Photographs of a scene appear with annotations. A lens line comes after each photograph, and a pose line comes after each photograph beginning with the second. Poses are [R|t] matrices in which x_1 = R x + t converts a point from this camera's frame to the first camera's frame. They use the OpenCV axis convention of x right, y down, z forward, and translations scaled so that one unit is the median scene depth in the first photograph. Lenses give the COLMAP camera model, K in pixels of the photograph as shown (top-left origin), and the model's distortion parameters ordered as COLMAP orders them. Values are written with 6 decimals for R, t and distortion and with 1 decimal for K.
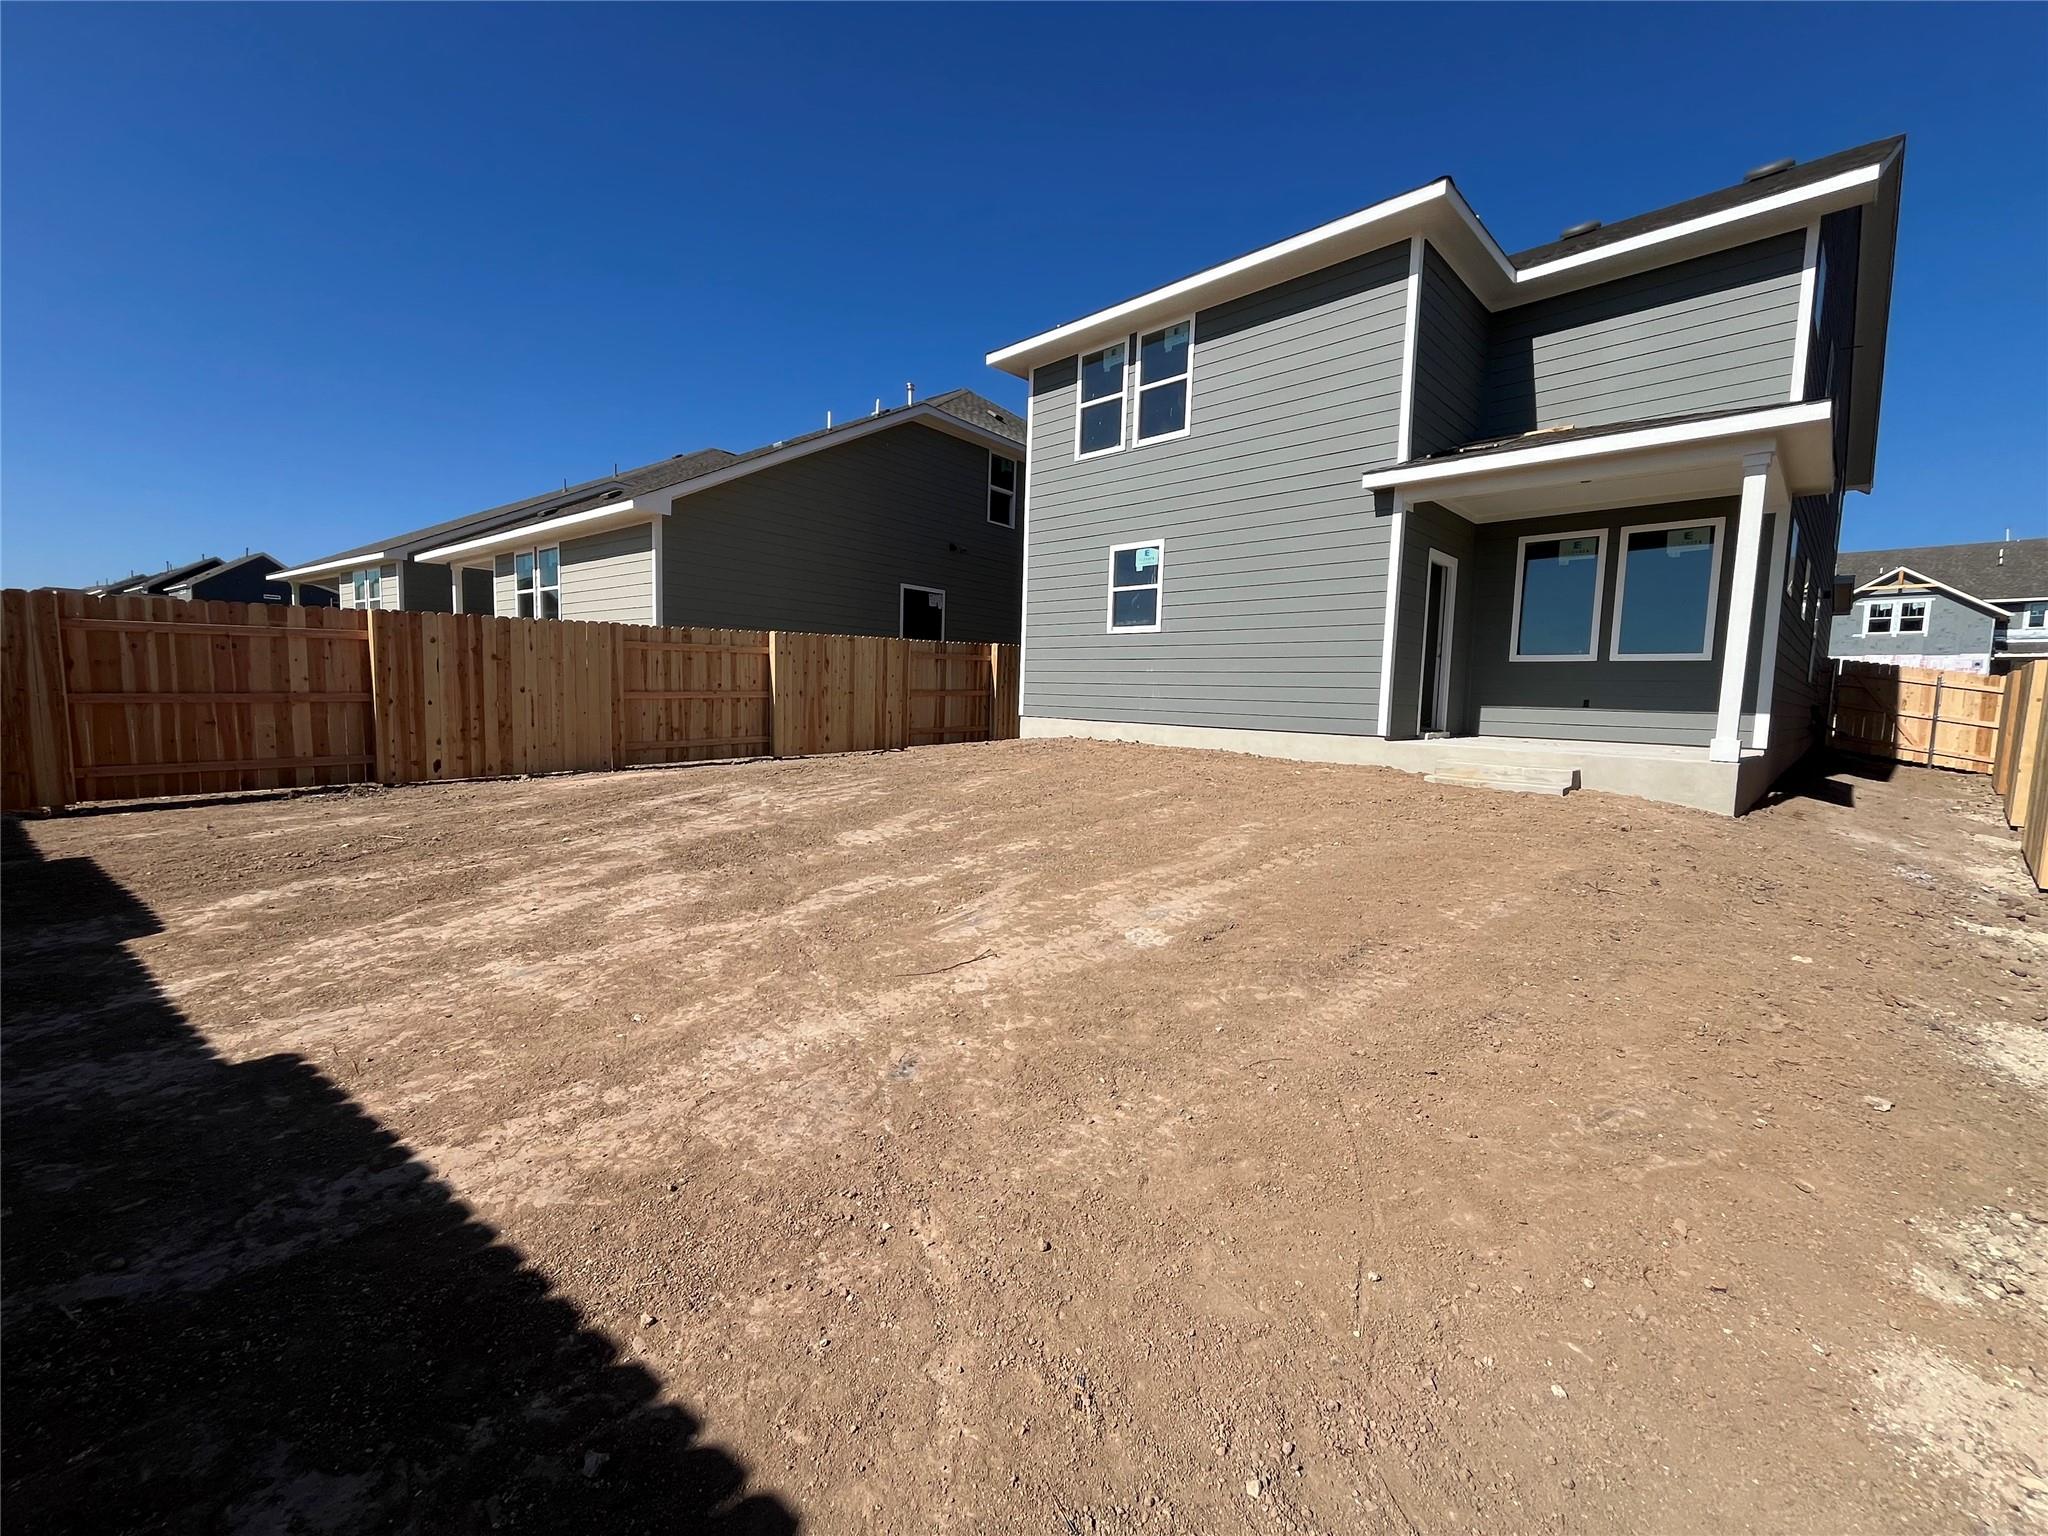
lens RADIAL K [[837.9, 0, 1019.7], [0, 837.9, 768.9], [0, 0, 1]] dist [-0.000784, -0.000856]
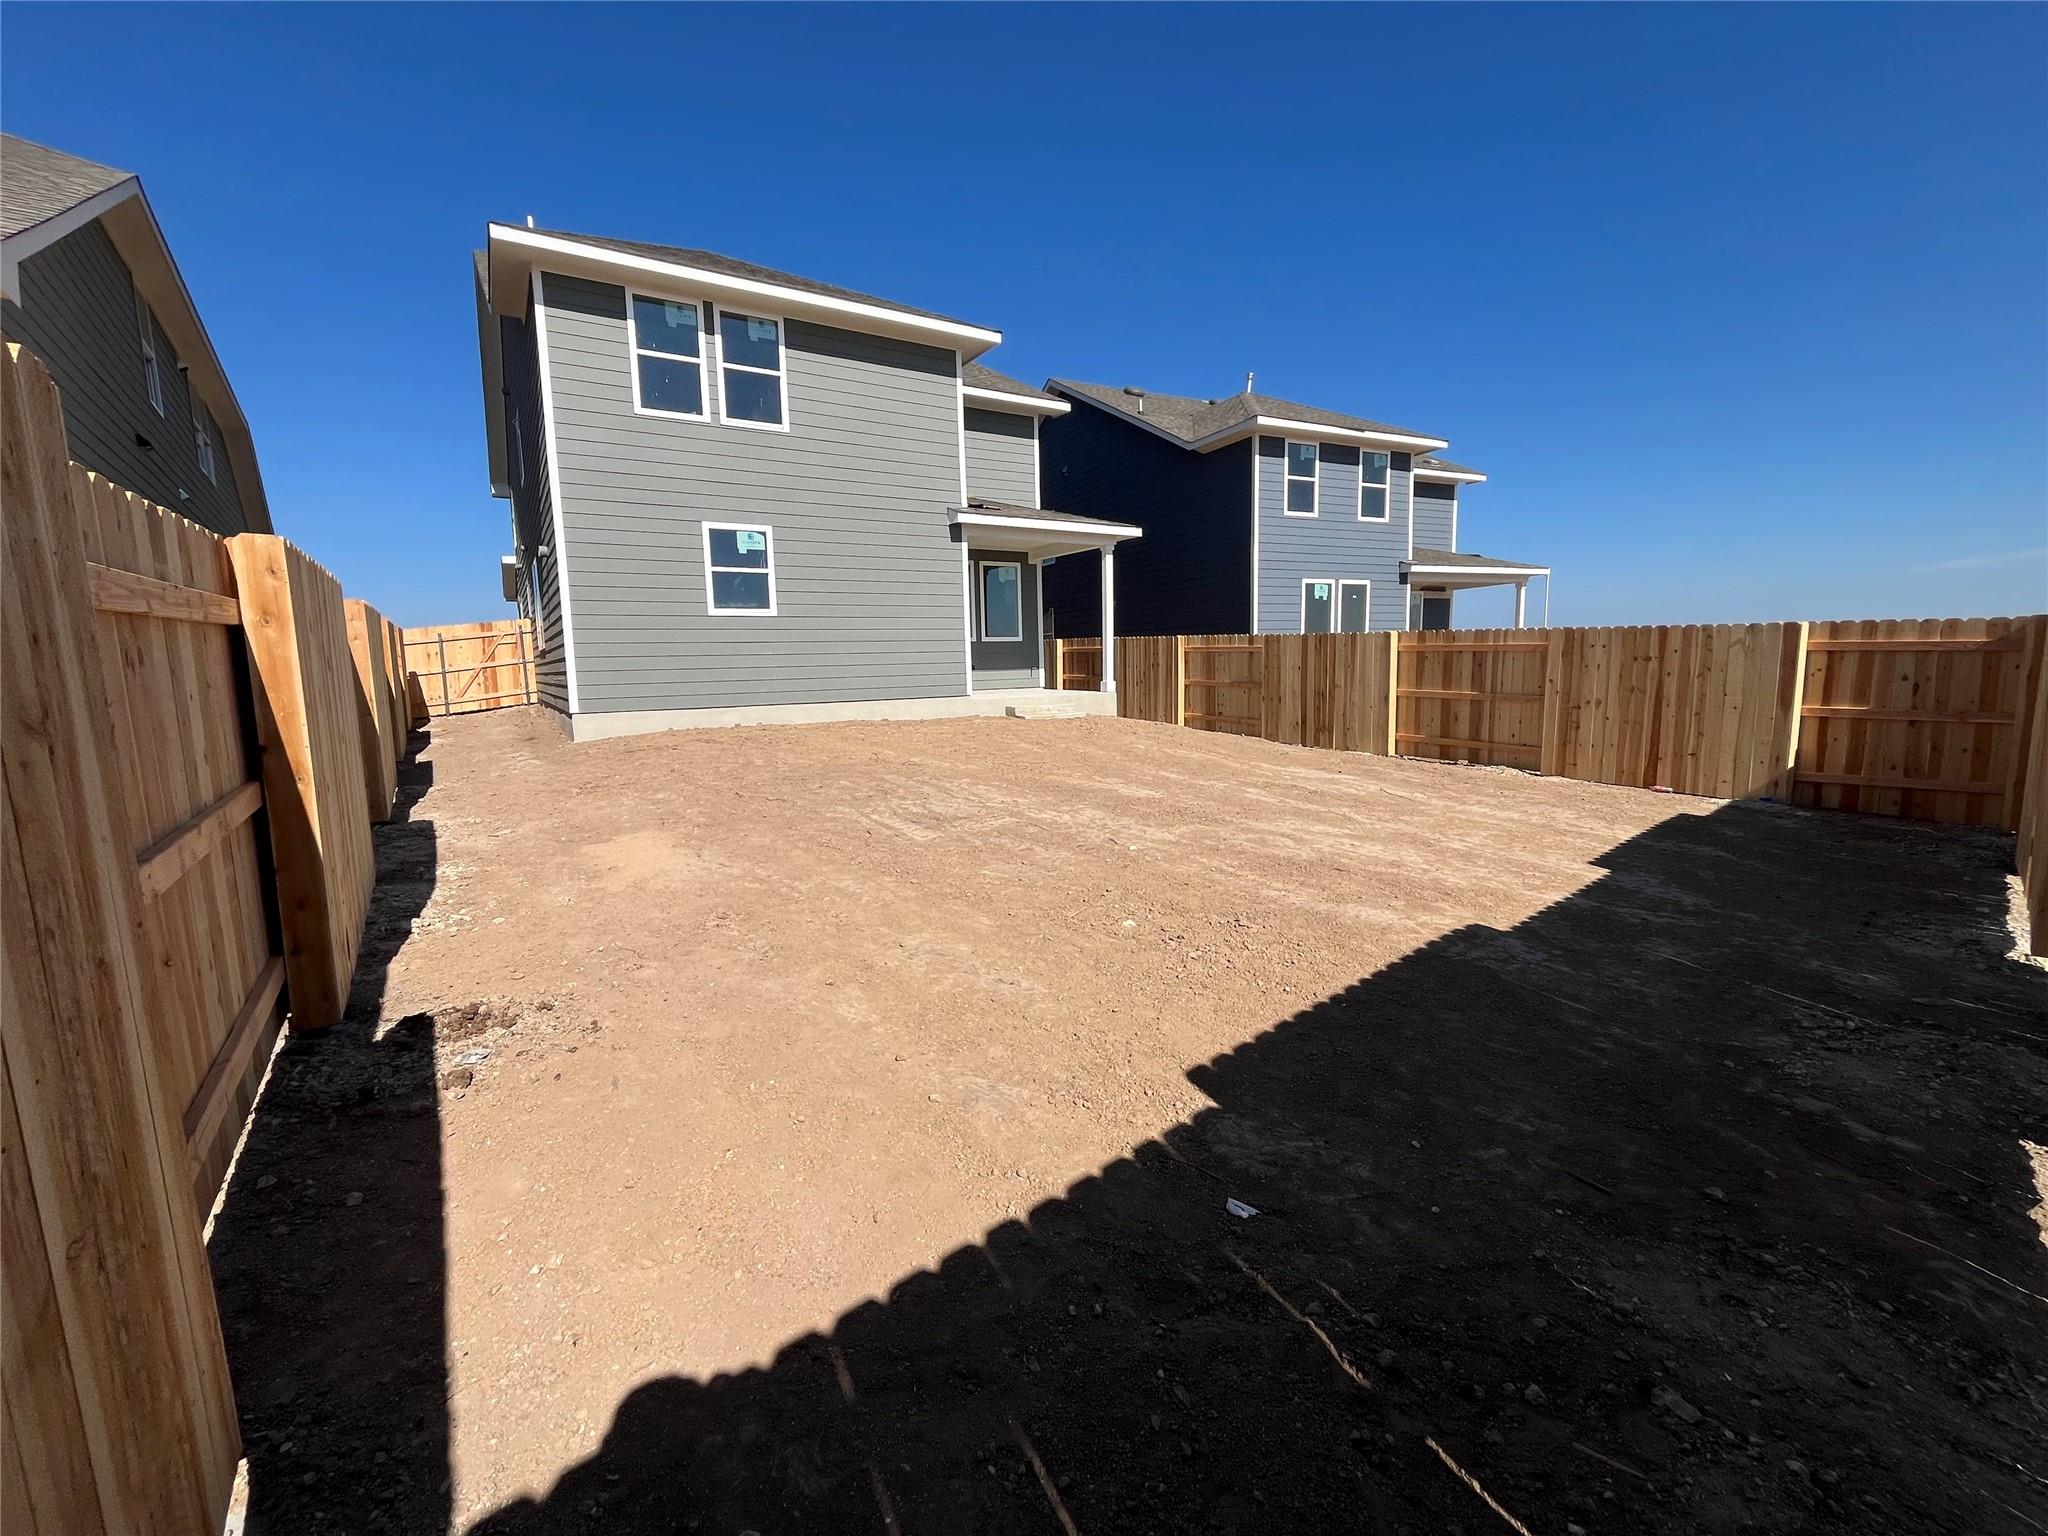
lens RADIAL K [[837.9, 0, 1019.7], [0, 837.9, 768.9], [0, 0, 1]] dist [-0.000784, -0.000856]
pose [[0.221409, -0.155922, 0.962635, -0.835669], [0.116687, 0.984279, 0.132590, -0.082405], [-0.968175, 0.082970, 0.236122, 0.496837]]
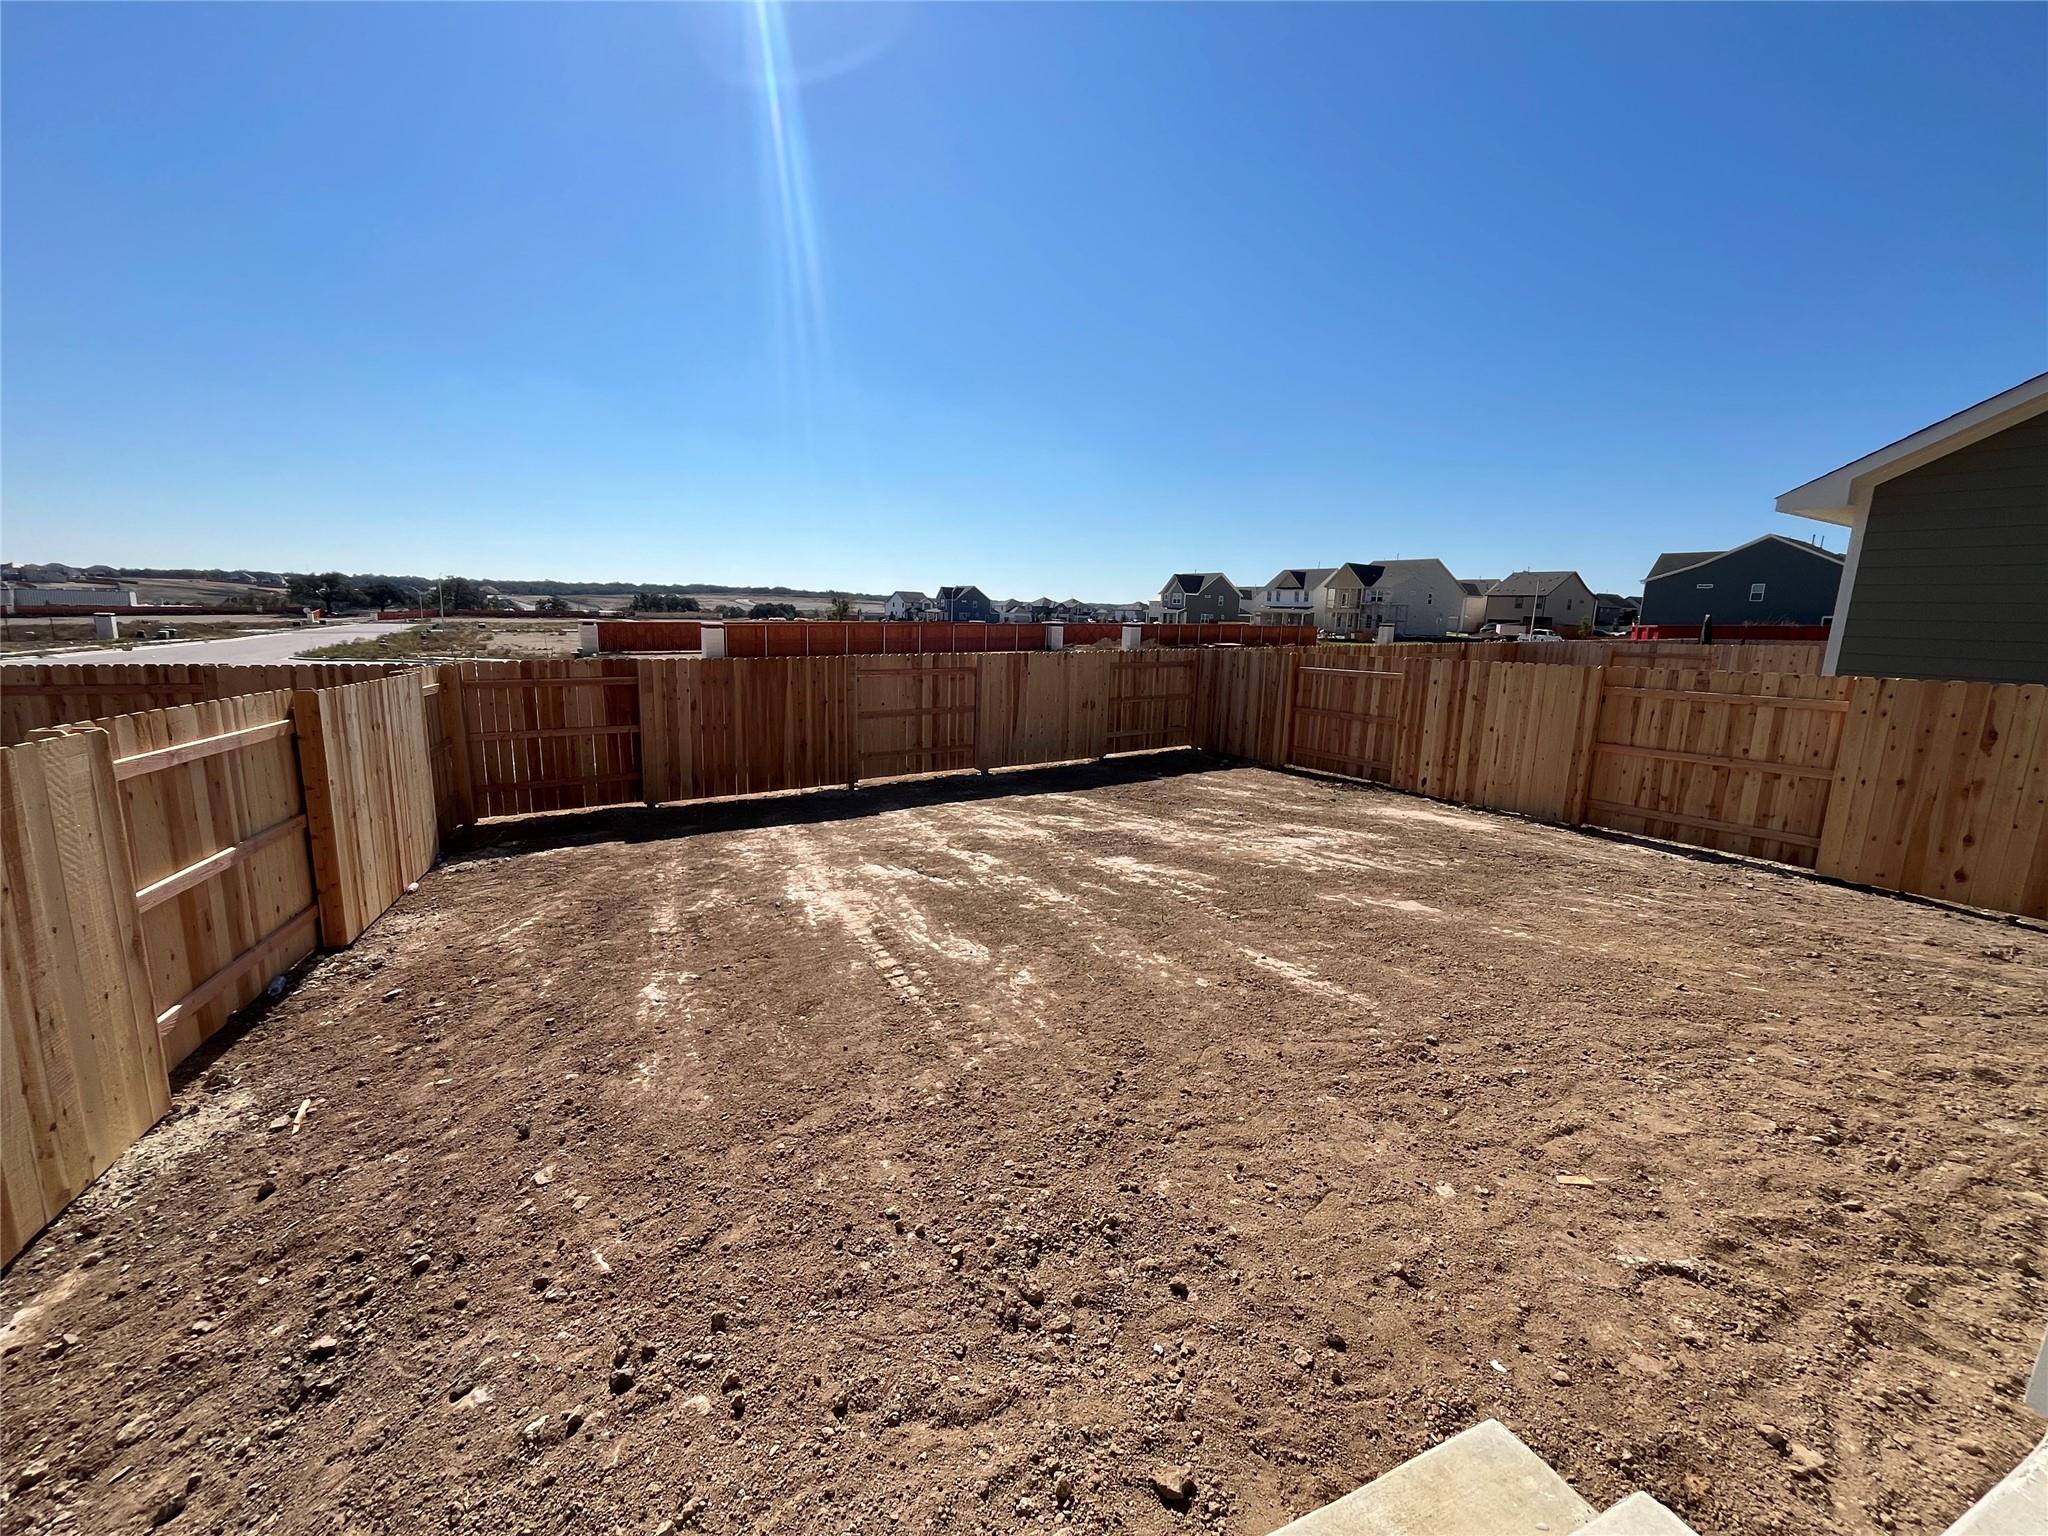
lens RADIAL K [[837.9, 0, 1019.7], [0, 837.9, 768.9], [0, 0, 1]] dist [-0.000784, -0.000856]
pose [[-0.356876, 0.128759, -0.925236, 0.556681], [-0.126815, 0.974608, 0.184544, -0.147646], [0.925504, 0.183193, -0.331485, 0.713847]]
